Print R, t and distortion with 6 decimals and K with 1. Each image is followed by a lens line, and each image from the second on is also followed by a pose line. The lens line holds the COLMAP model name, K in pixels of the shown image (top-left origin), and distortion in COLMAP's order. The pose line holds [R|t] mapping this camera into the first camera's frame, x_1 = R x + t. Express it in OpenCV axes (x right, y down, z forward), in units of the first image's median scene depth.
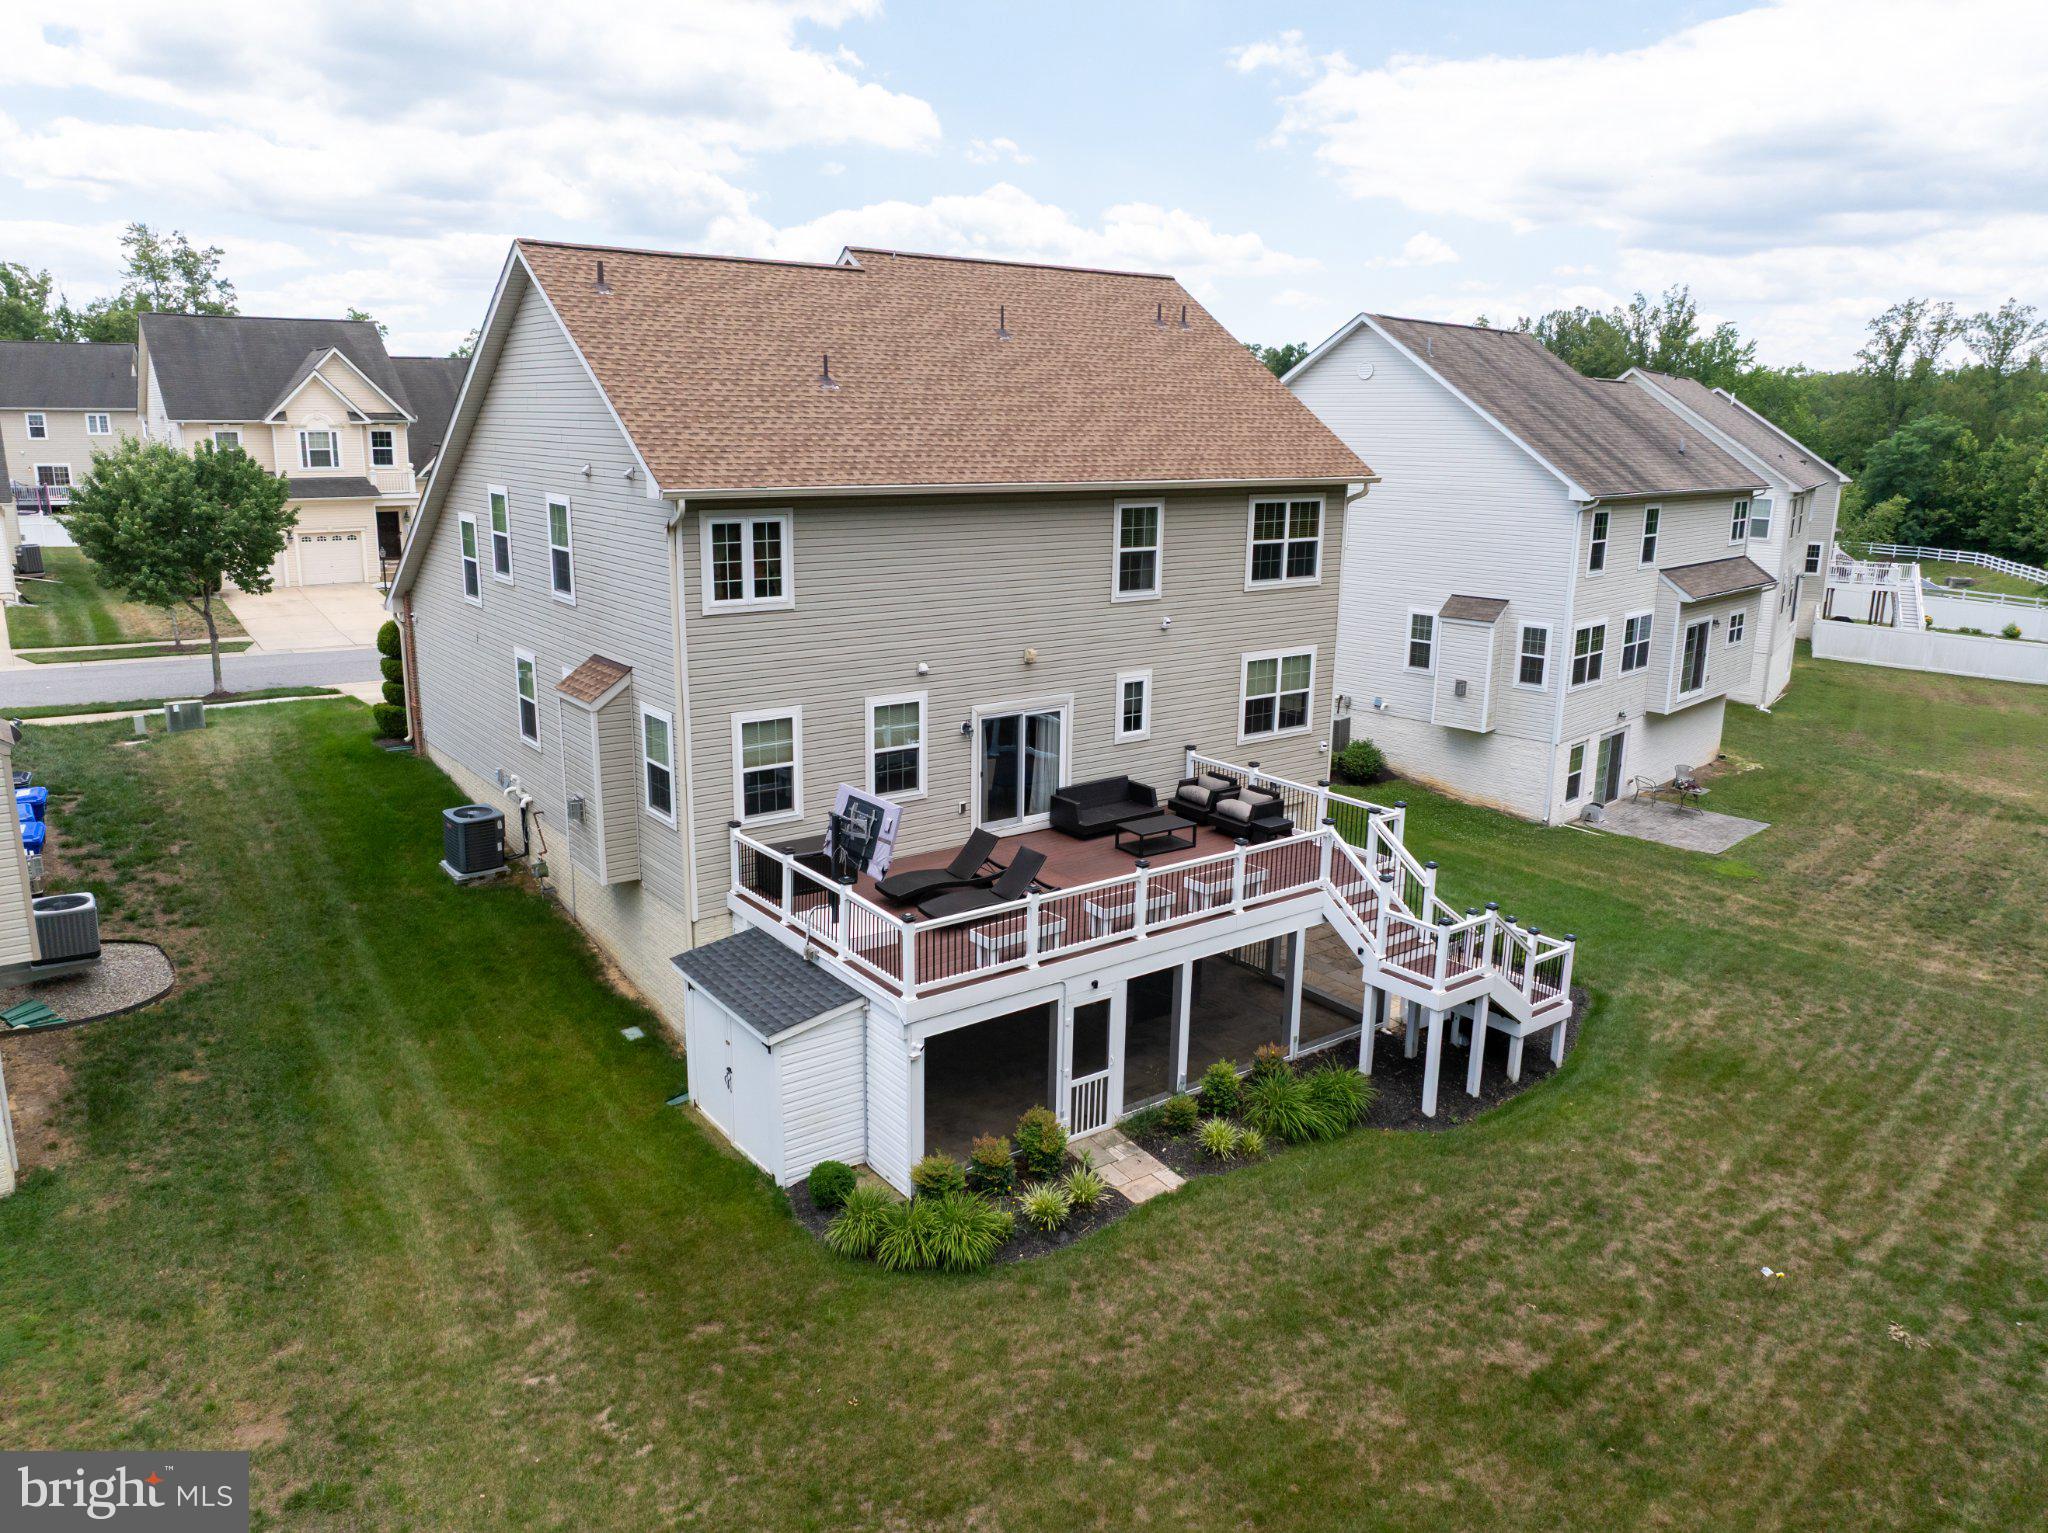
lens RADIAL K [[1444.9, 0, 1019.9], [0, 1444.9, 759.6], [0, 0, 1]] dist [-0.051417, 0.021118]
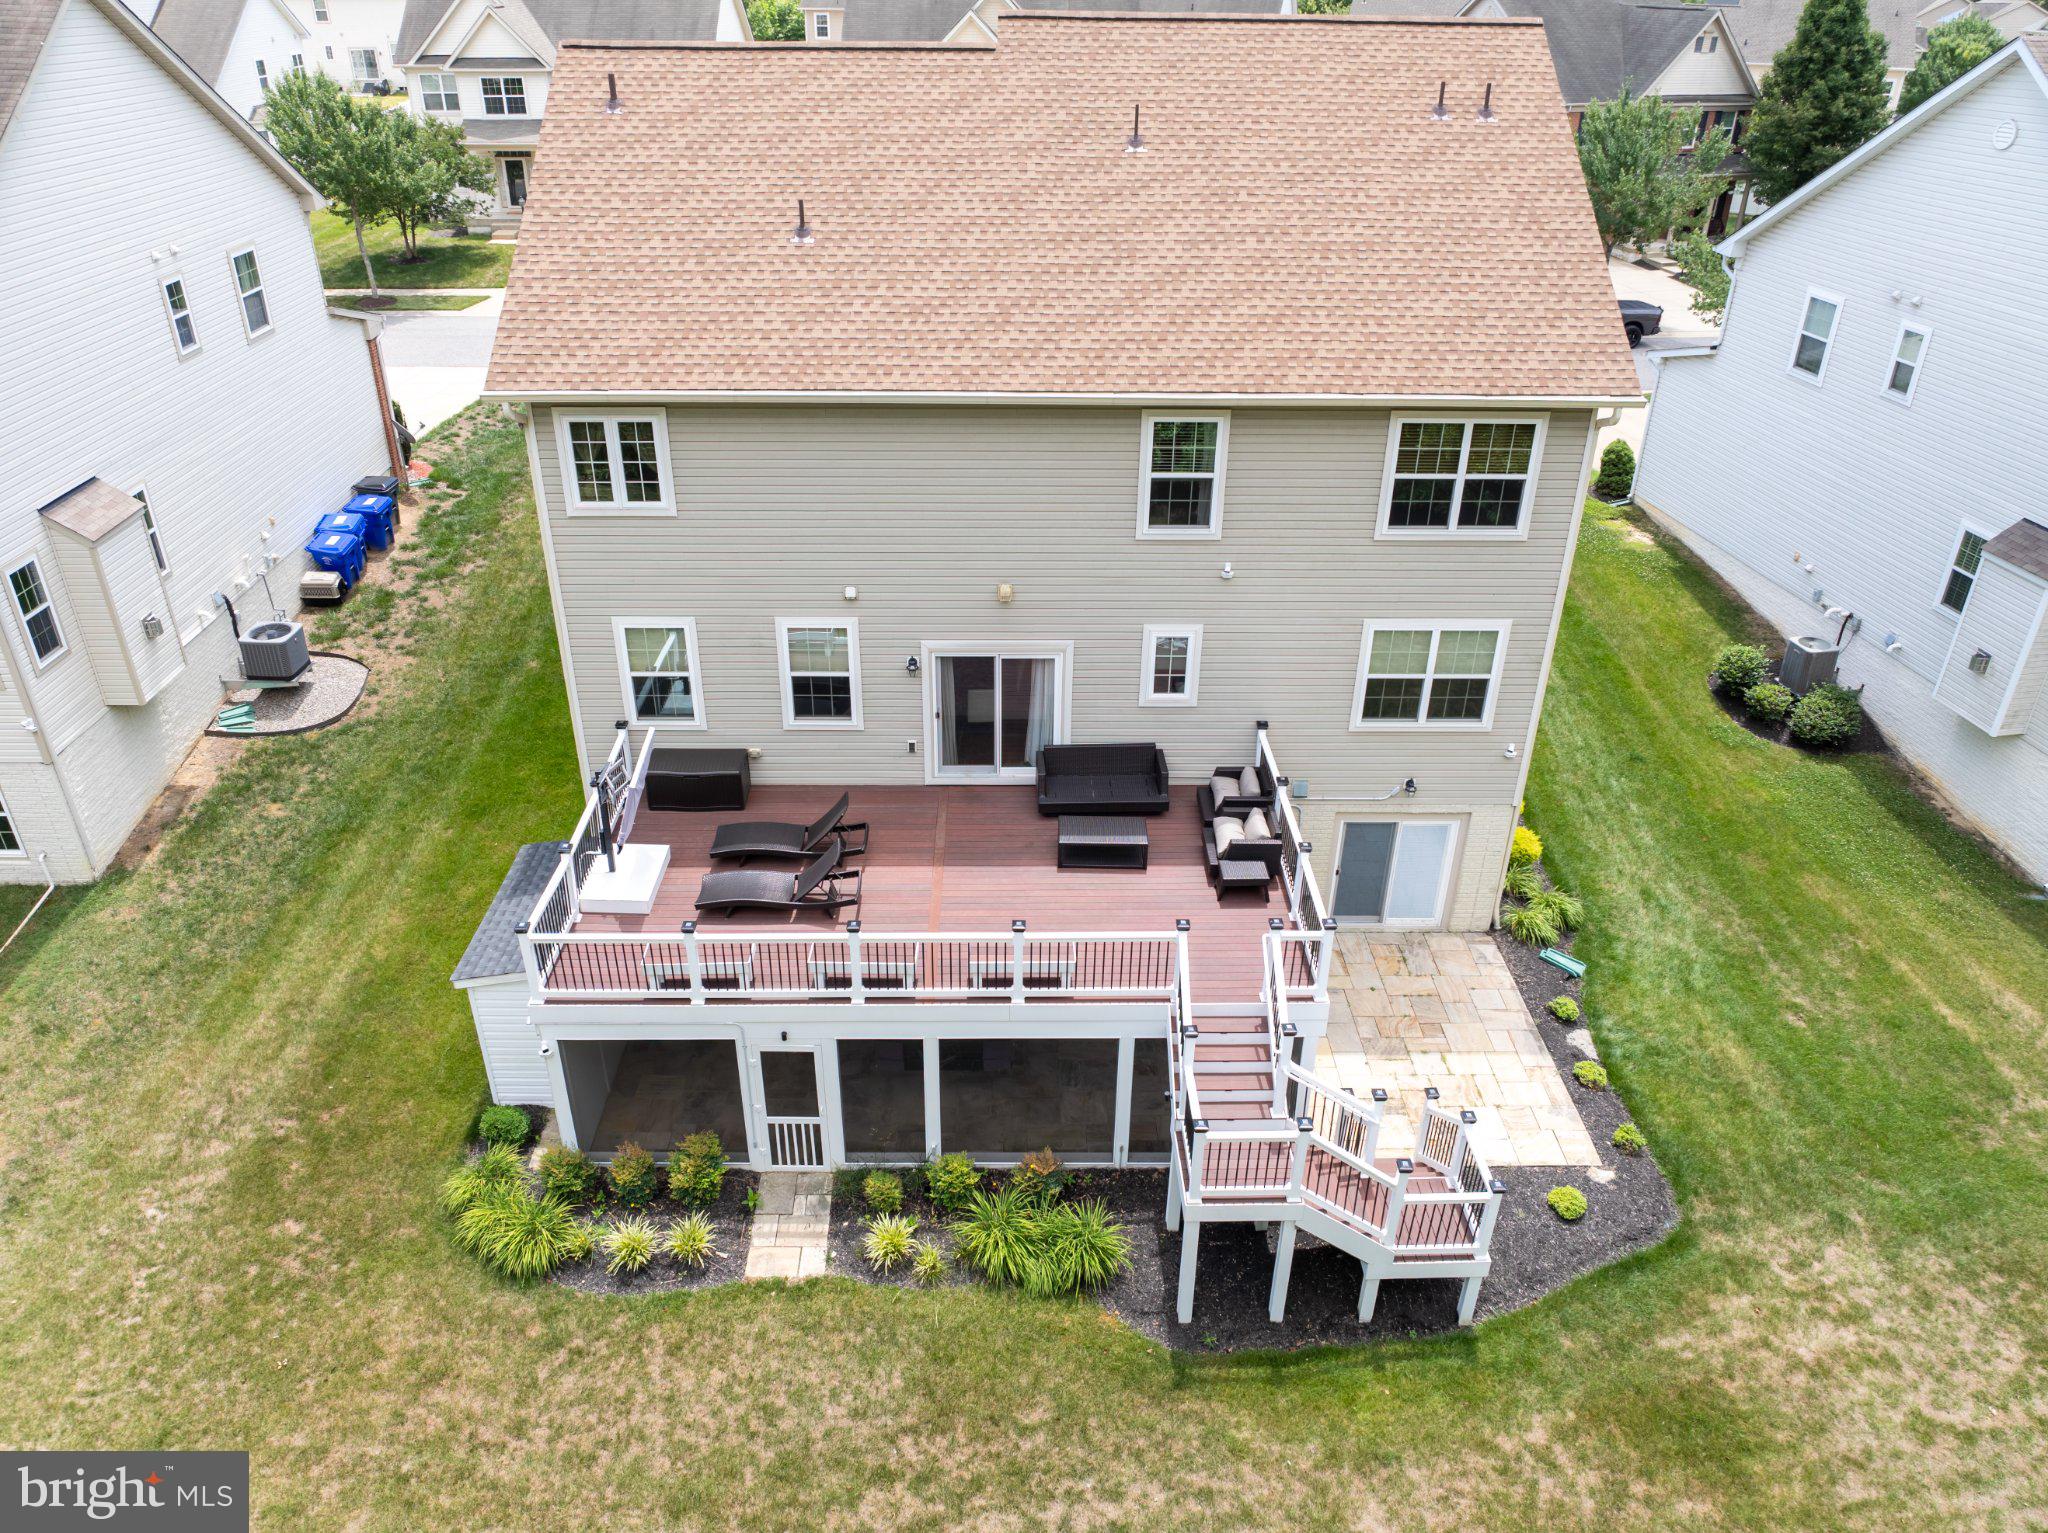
lens RADIAL K [[1444.9, 0, 1019.3], [0, 1444.9, 764.0], [0, 0, 1]] dist [-0.051417, 0.021118]
pose [[0.811076, 0.284807, -0.510921, 0.448707], [-0.133564, 0.940557, 0.312272, -0.231188], [0.569488, -0.185035, 0.800903, 0.320622]]
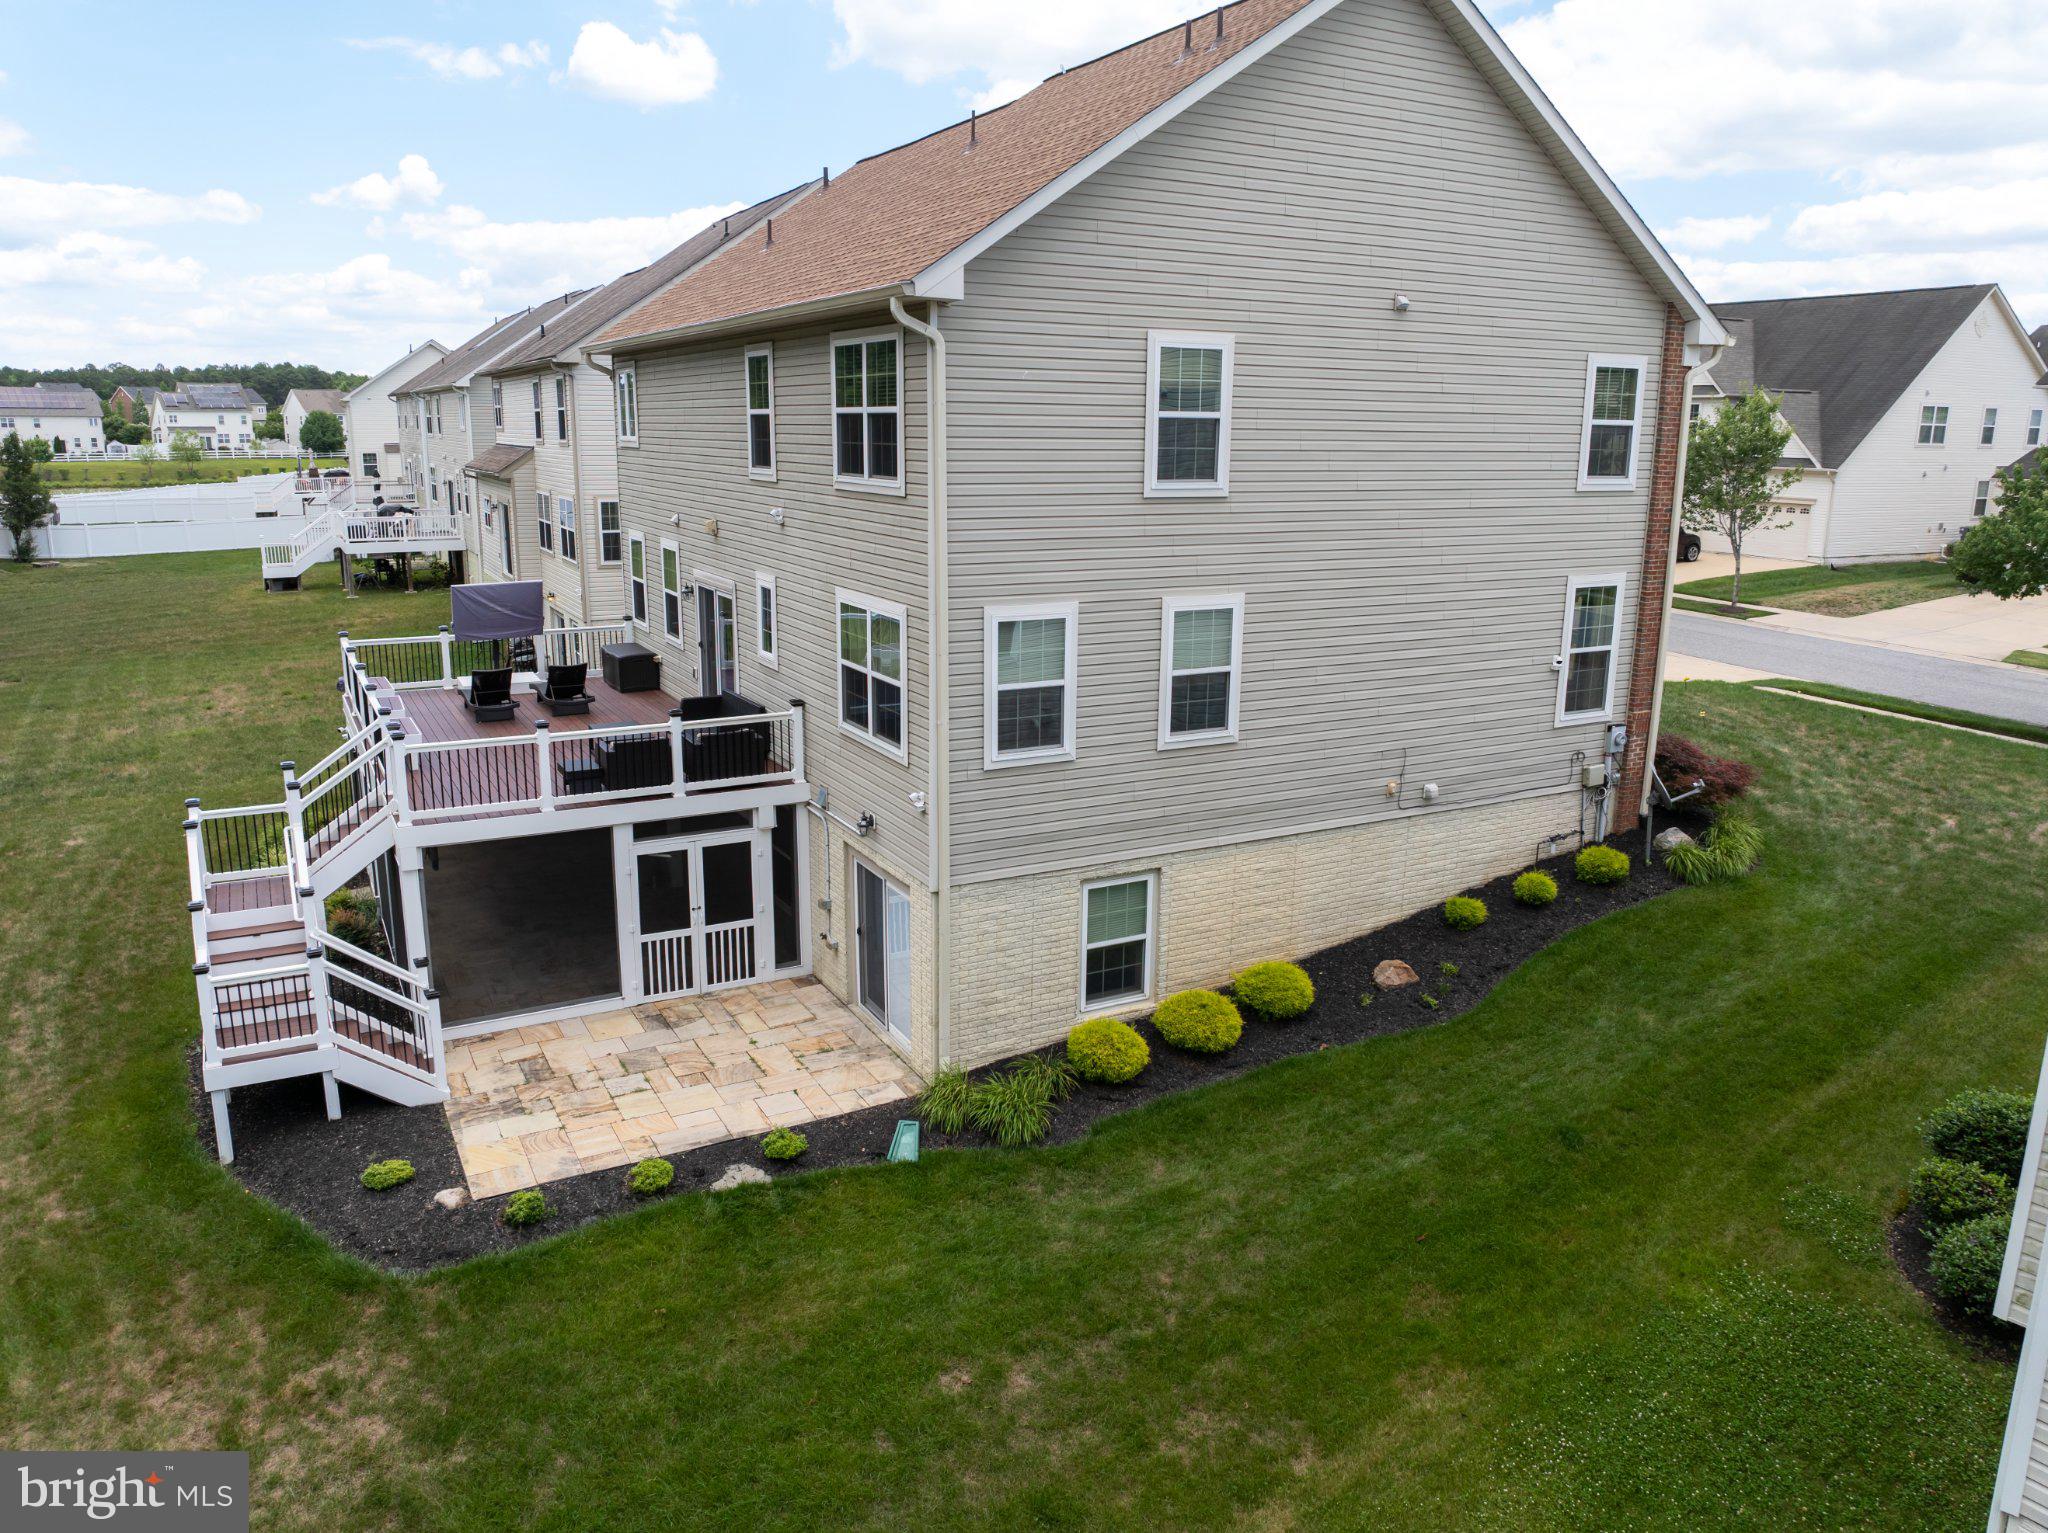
lens RADIAL K [[1444.9, 0, 1027.5], [0, 1444.9, 768.5], [0, 0, 1]] dist [-0.051417, 0.021118]
pose [[-0.143340, 0.213925, -0.966276, 0.851642], [-0.243079, 0.938840, 0.243909, -0.191264], [0.959357, 0.269843, -0.082572, 1.267732]]
